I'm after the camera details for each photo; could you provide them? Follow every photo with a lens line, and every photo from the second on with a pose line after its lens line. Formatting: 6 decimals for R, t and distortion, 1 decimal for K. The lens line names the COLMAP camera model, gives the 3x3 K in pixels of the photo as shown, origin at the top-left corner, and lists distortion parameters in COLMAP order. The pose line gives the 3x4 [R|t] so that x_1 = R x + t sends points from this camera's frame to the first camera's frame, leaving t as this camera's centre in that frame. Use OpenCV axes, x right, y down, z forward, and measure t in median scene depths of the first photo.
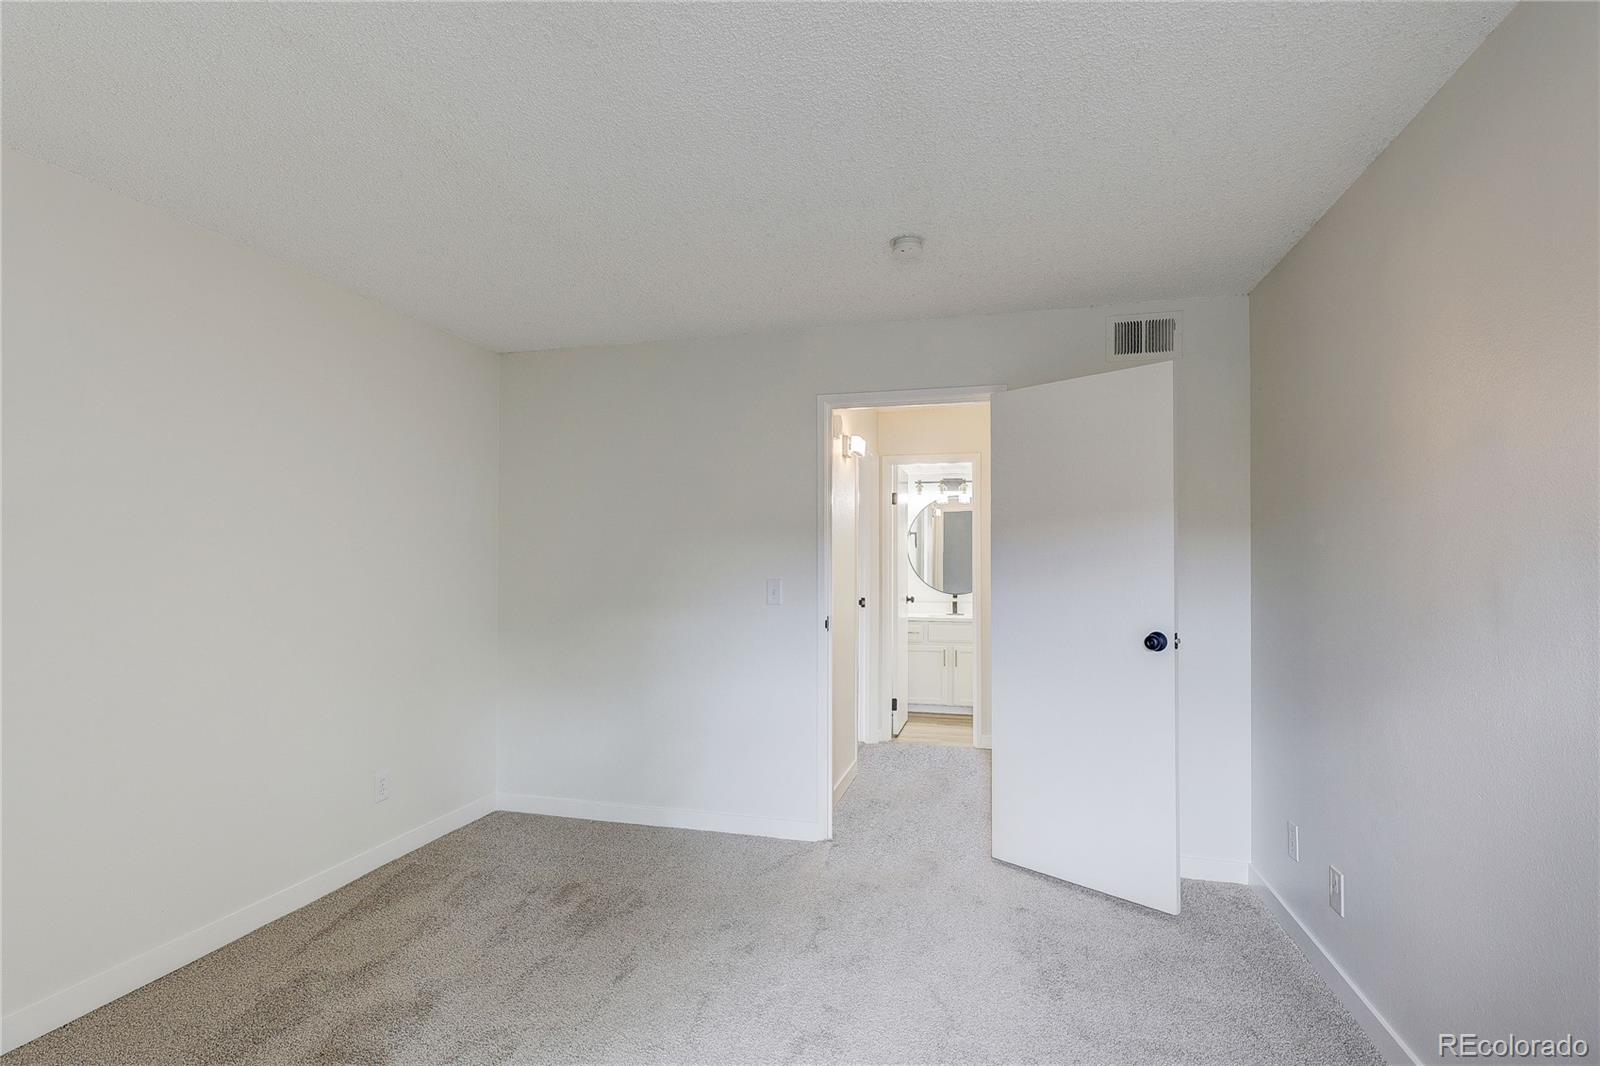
lens RADIAL K [[761.4, 0, 798.3], [0, 761.4, 540.8], [0, 0, 1]] dist [-0.000728, -0.000592]
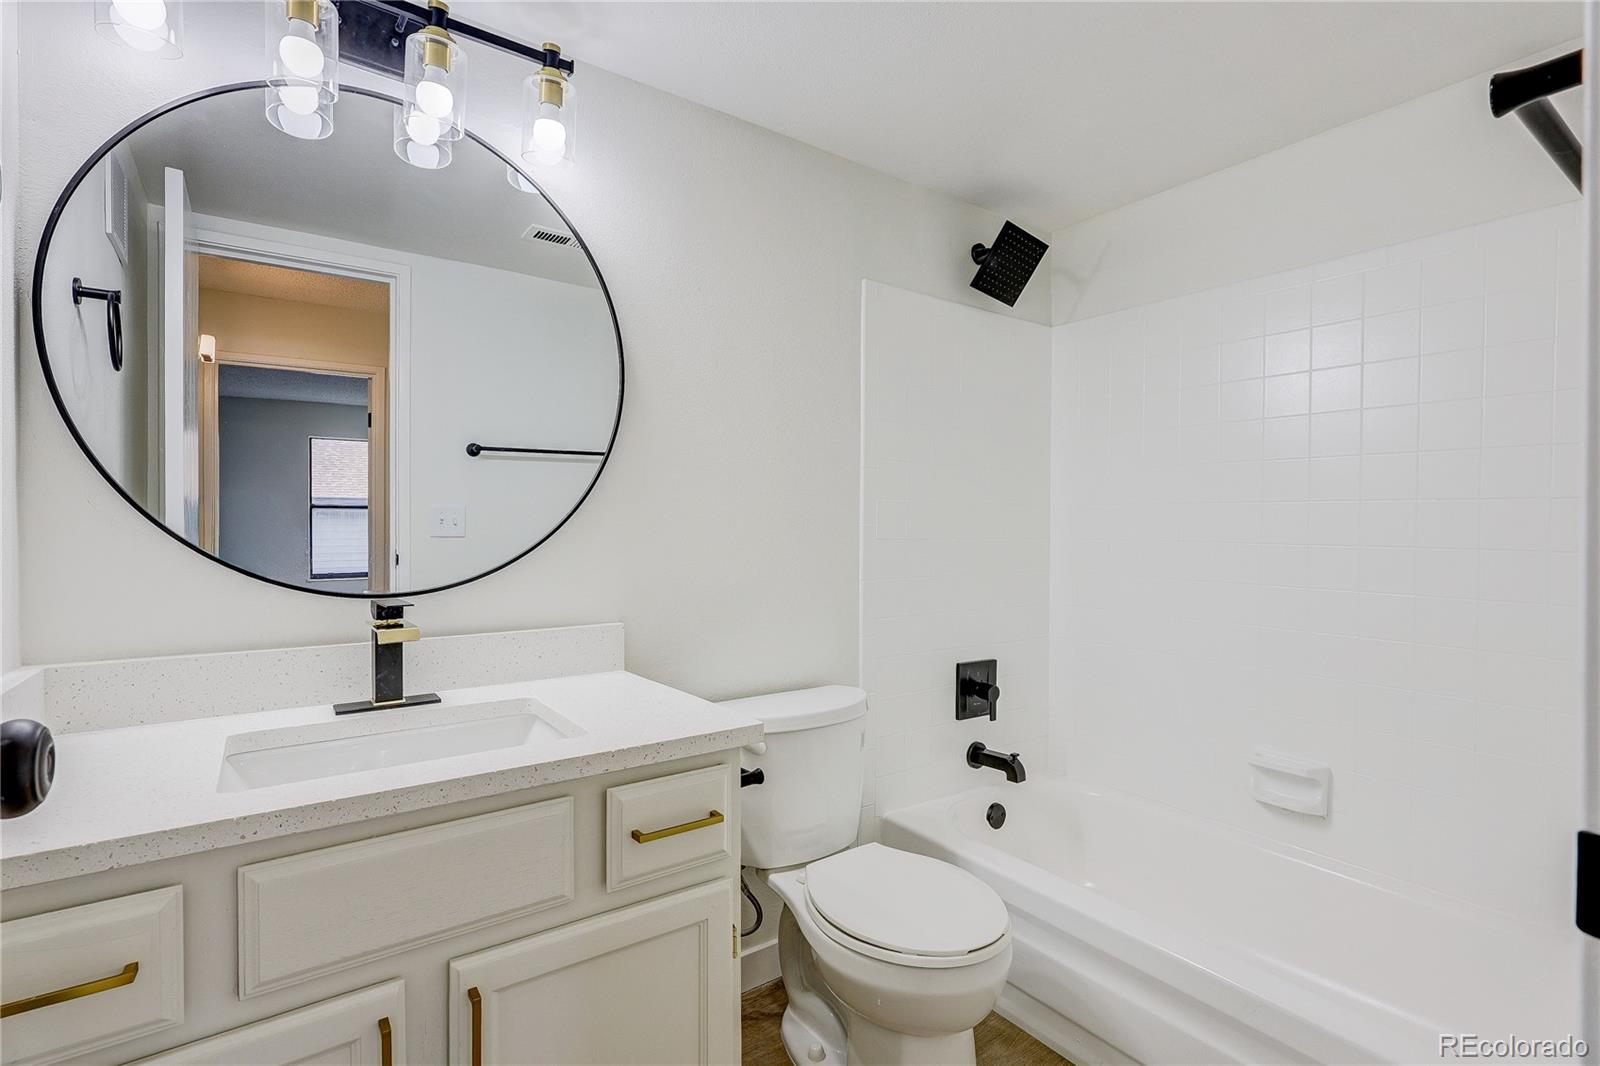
lens RADIAL K [[761.4, 0, 796.4], [0, 761.4, 529.0], [0, 0, 1]] dist [-0.000728, -0.000592]
pose [[0.645470, -0.017551, 0.763584, 0.127063], [-0.027179, 0.998575, 0.045927, 0.040420], [-0.763302, -0.050398, 0.644073, 0.799575]]
